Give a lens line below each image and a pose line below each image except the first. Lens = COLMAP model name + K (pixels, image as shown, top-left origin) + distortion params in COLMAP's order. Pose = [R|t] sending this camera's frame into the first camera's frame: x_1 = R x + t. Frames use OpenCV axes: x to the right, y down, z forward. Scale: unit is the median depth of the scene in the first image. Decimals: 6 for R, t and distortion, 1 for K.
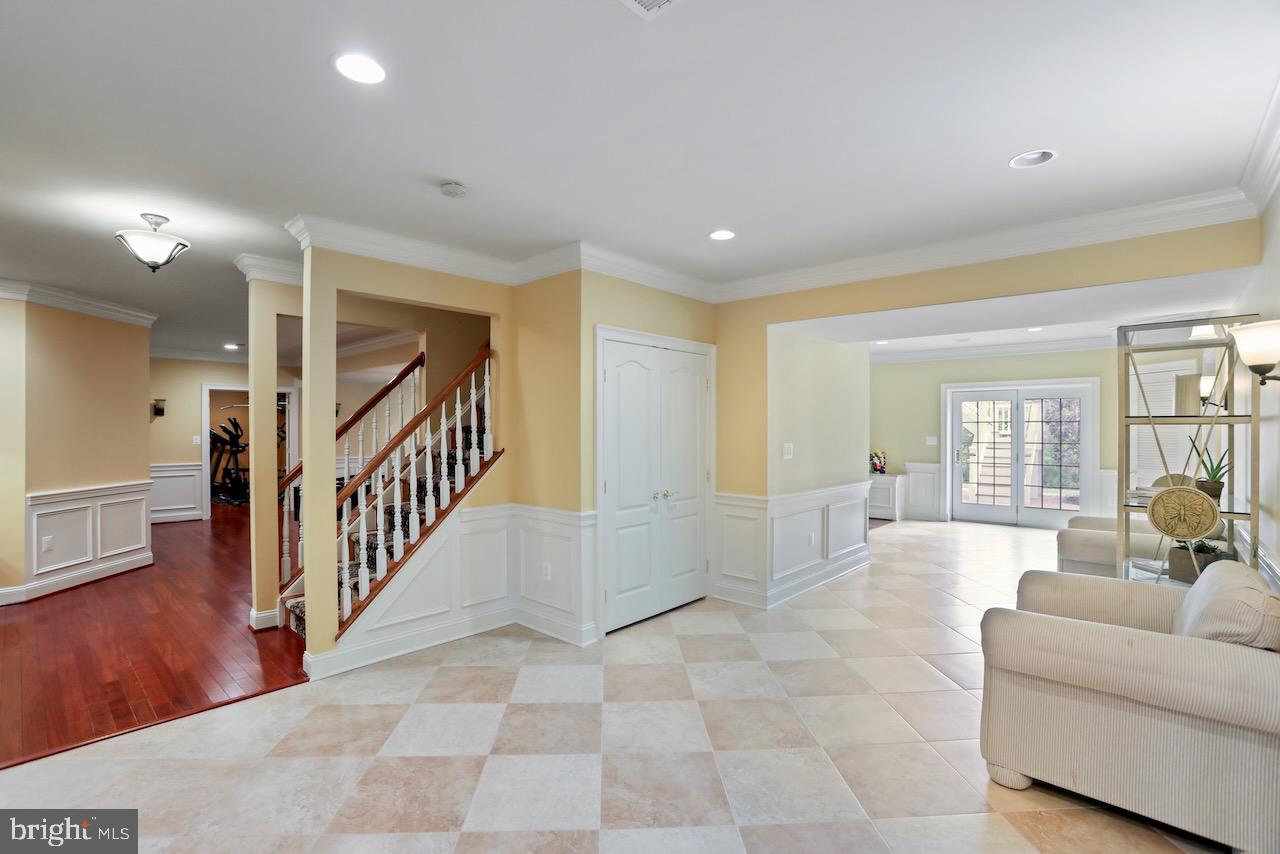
lens RADIAL K [[593.0, 0, 632.5], [0, 593.0, 425.9], [0, 0, 1]] dist [-0.068918, 0.028757]
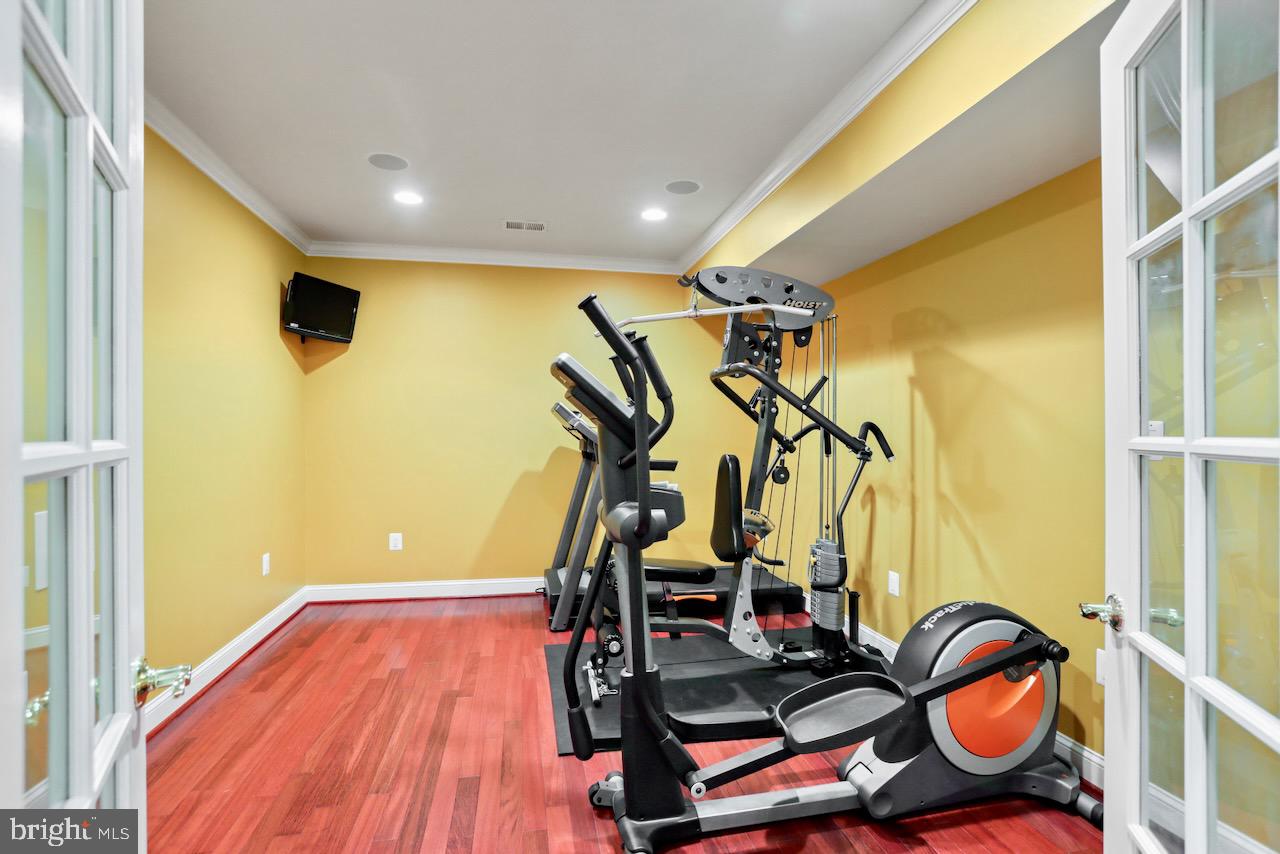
lens RADIAL K [[593.0, 0, 632.5], [0, 593.0, 425.9], [0, 0, 1]] dist [-0.068918, 0.028757]
pose [[0.801536, -0.005282, -0.597924, -0.595539], [0.006200, 0.999981, -0.000522, 0.016409], [0.597915, -0.003289, 0.801553, 0.877025]]
